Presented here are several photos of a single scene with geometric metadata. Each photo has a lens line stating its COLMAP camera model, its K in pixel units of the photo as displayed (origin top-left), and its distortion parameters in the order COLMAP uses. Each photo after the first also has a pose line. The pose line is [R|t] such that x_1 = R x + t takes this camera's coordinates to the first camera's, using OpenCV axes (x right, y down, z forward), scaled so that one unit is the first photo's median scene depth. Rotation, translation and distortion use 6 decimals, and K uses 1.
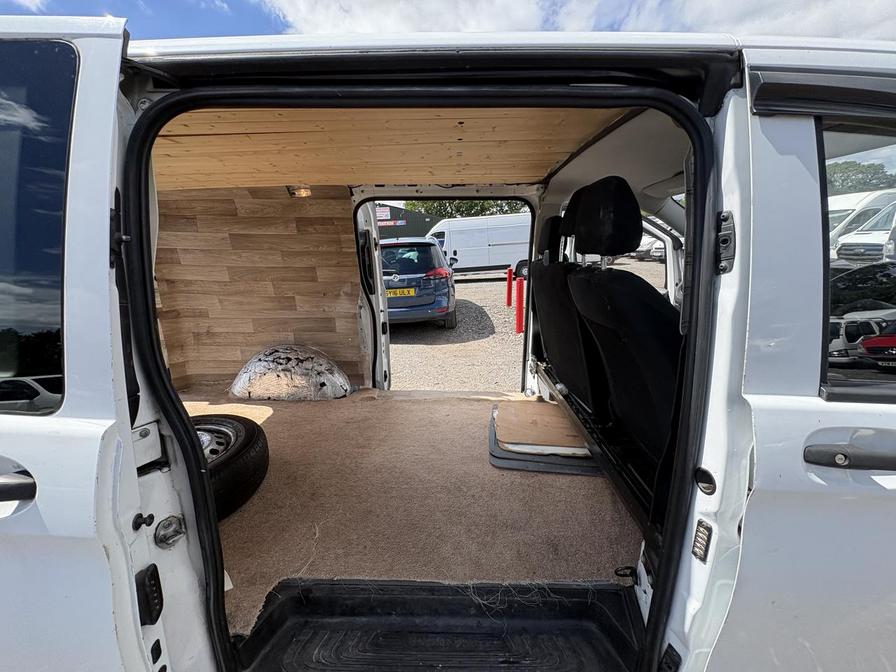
lens RADIAL K [[360.0, 0, 450.8], [0, 360.0, 334.7], [0, 0, 1]] dist [0.000978, 0.000777]
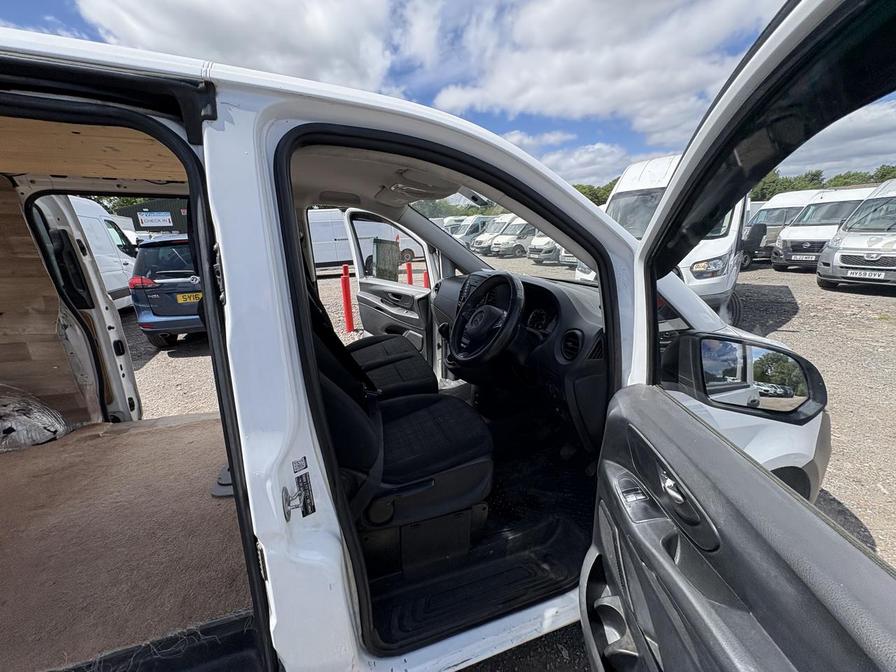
lens RADIAL K [[357.1, 0, 445.3], [0, 357.1, 335.3], [0, 0, 1]] dist [0.001350, 0.000382]
pose [[0.935364, -0.079837, 0.344559, 0.277659], [0.073626, 0.996801, 0.031098, -0.020621], [-0.345940, -0.003720, 0.938249, -0.041605]]
